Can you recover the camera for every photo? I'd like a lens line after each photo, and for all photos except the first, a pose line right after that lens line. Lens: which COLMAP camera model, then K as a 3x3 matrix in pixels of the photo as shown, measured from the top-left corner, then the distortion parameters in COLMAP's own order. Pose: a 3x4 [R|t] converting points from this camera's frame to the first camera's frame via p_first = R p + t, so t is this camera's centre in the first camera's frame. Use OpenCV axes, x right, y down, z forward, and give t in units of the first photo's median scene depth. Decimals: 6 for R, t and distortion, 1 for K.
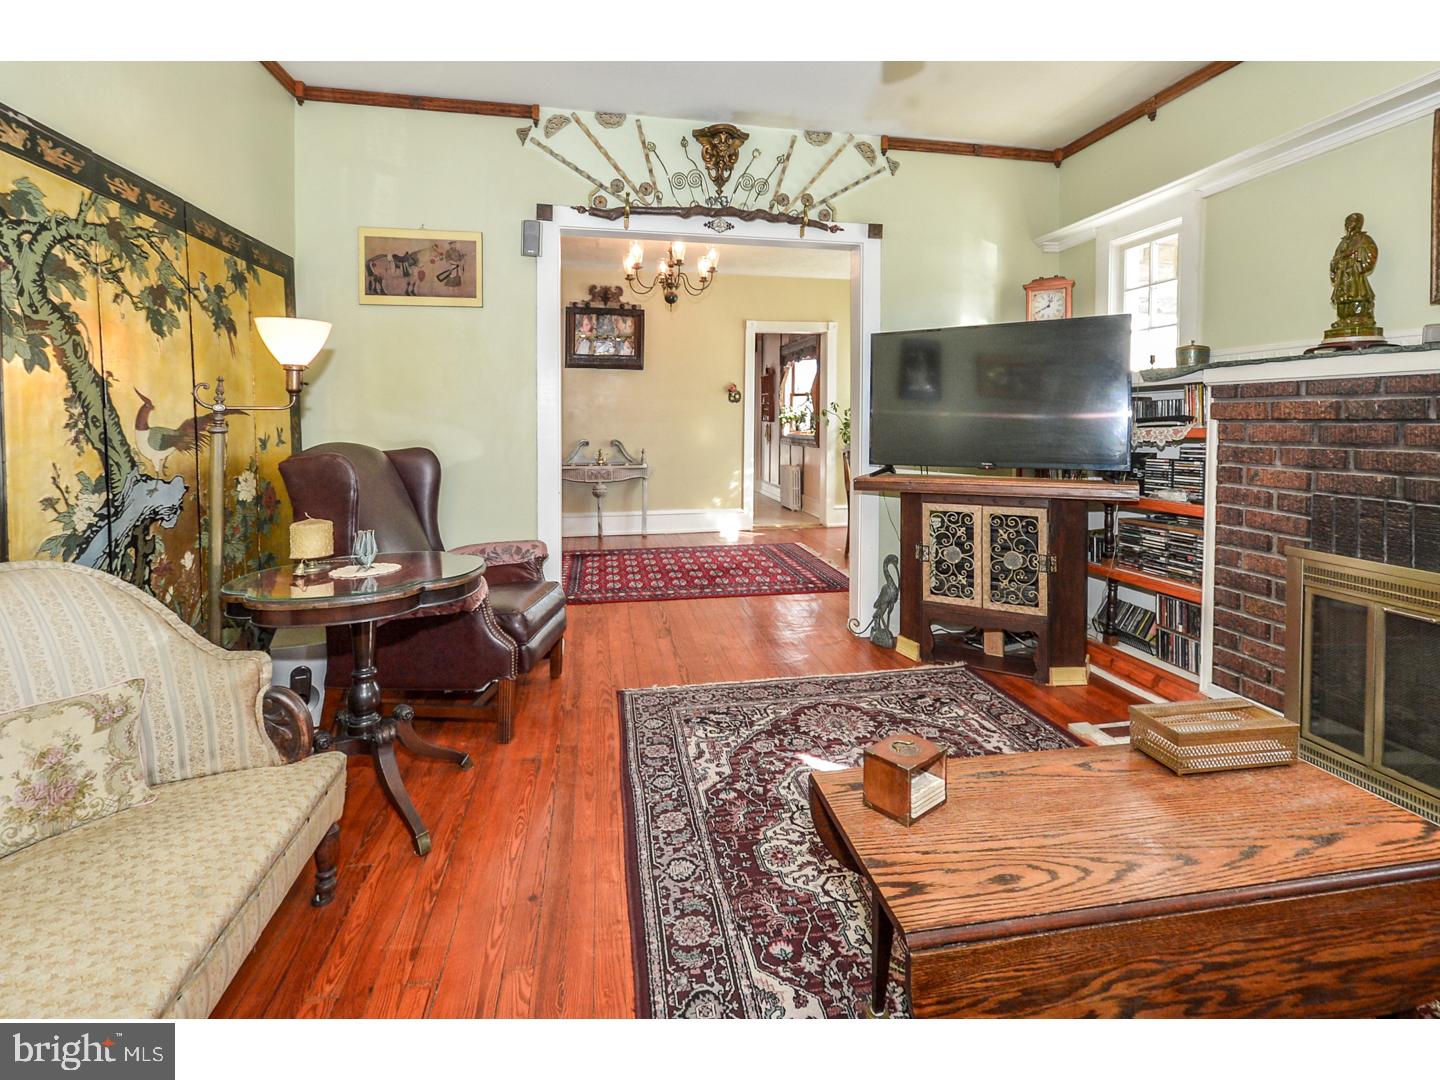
lens RADIAL K [[675.6, 0, 727.2], [0, 675.6, 435.1], [0, 0, 1]] dist [0.017595, -0.015117]
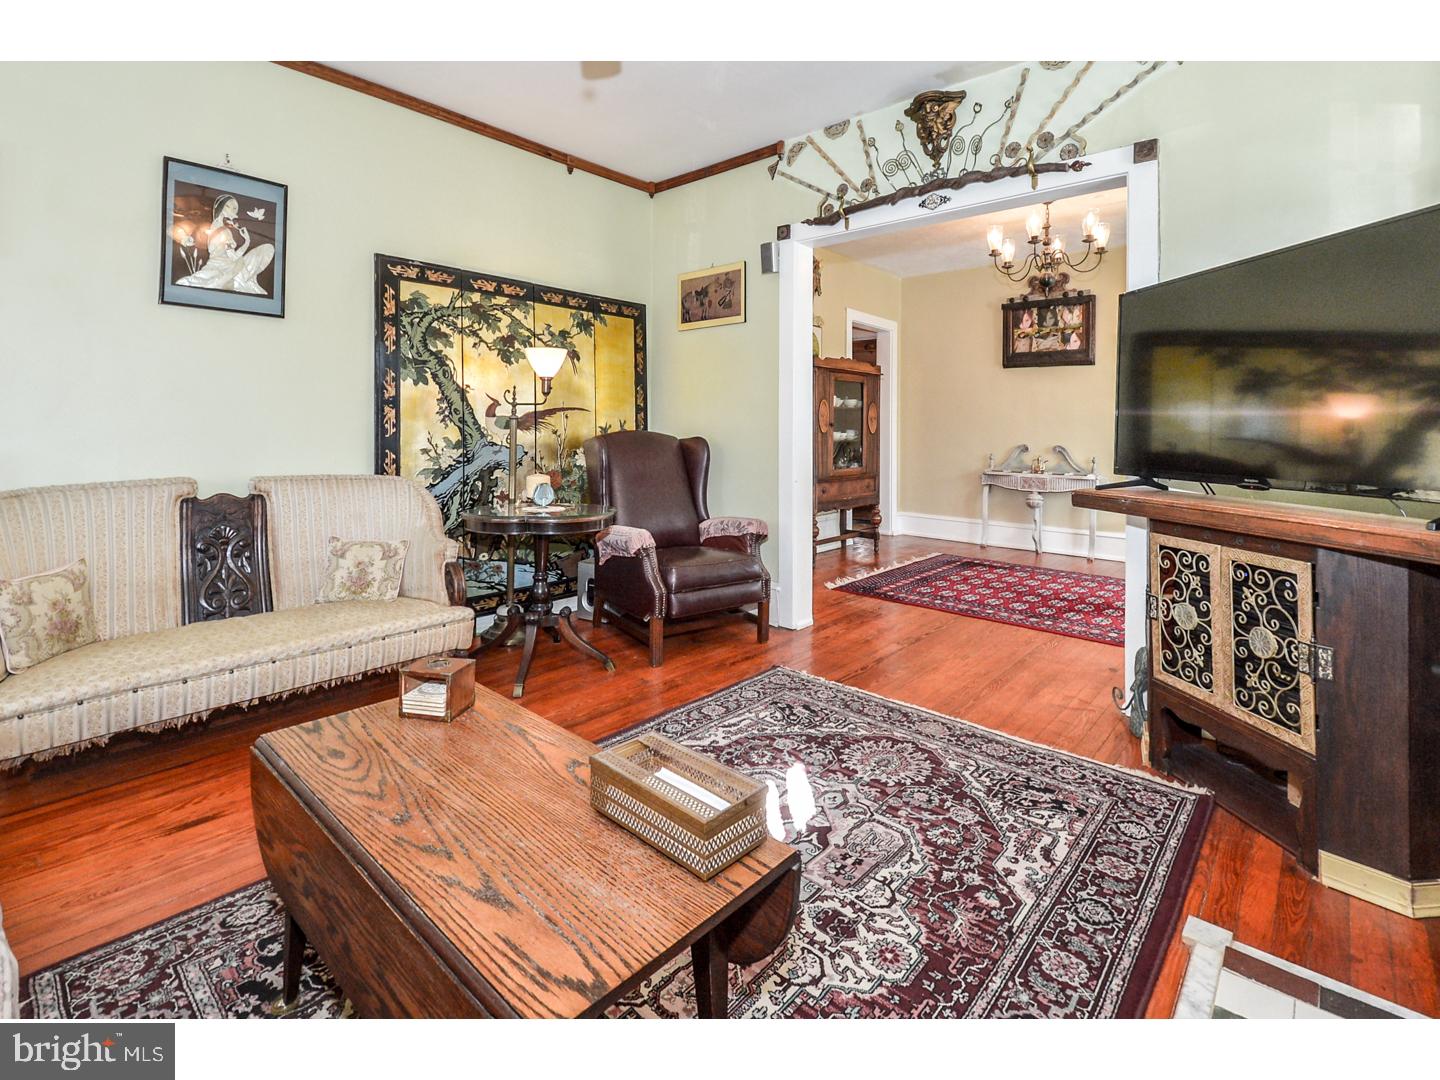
lens RADIAL K [[671.9, 0, 726.0], [0, 671.9, 425.4], [0, 0, 1]] dist [0.004712, 0.000134]
pose [[0.615566, 0.004357, -0.788073, 0.799573], [-0.028684, 0.999446, -0.016880, 0.023456], [0.787563, 0.032996, 0.615350, 0.344244]]
